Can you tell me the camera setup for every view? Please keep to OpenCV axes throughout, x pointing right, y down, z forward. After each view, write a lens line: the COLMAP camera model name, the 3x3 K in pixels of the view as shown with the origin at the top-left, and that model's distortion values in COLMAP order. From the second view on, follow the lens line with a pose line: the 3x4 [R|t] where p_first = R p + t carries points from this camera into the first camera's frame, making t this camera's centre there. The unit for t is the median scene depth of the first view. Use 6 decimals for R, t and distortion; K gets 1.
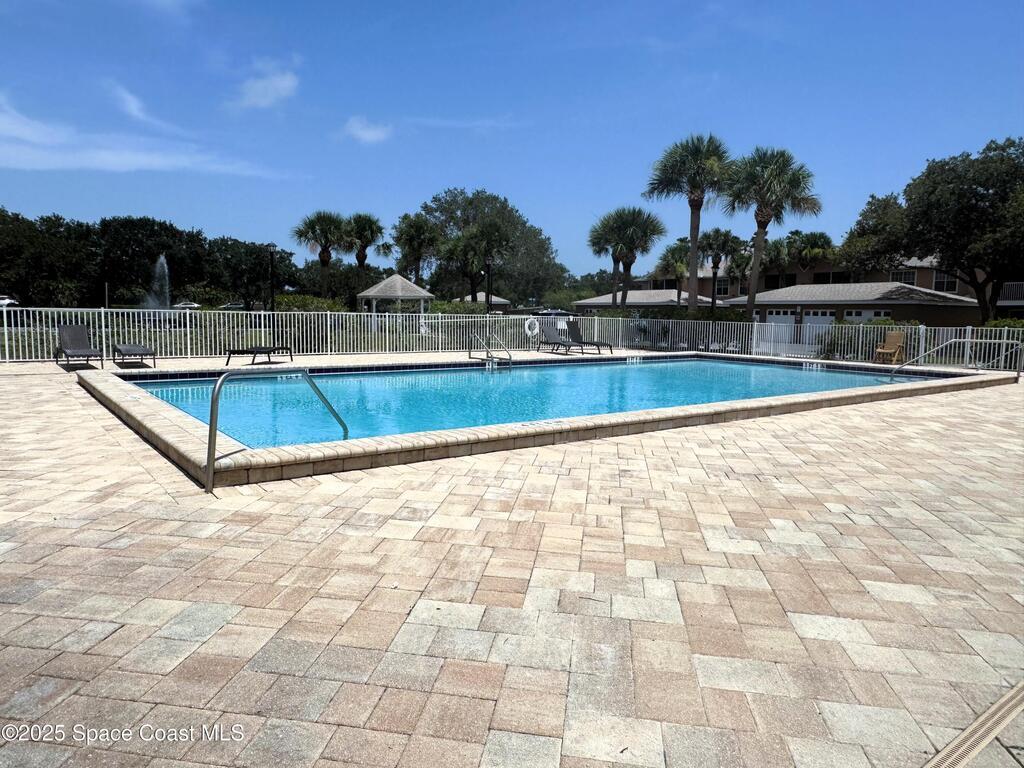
lens RADIAL K [[686.3, 0, 512.0], [0, 686.3, 384.0], [0, 0, 1]] dist [-0.000942, -0.000170]
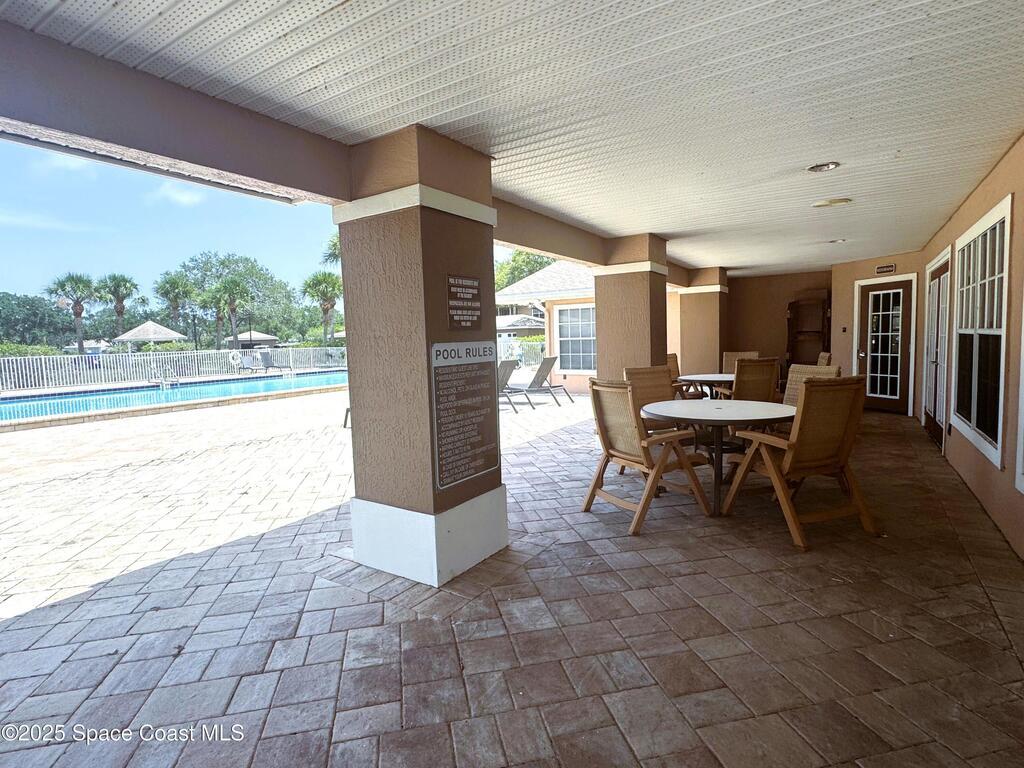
lens RADIAL K [[535.3, 0, 512.0], [0, 535.3, 384.0], [0, 0, 1]] dist [-0.000817, -0.000313]
pose [[0.939676, -0.075808, 0.333561, 0.117337], [0.082203, 0.996603, -0.005075, 0.014503], [-0.332043, 0.032189, 0.942715, -0.143427]]
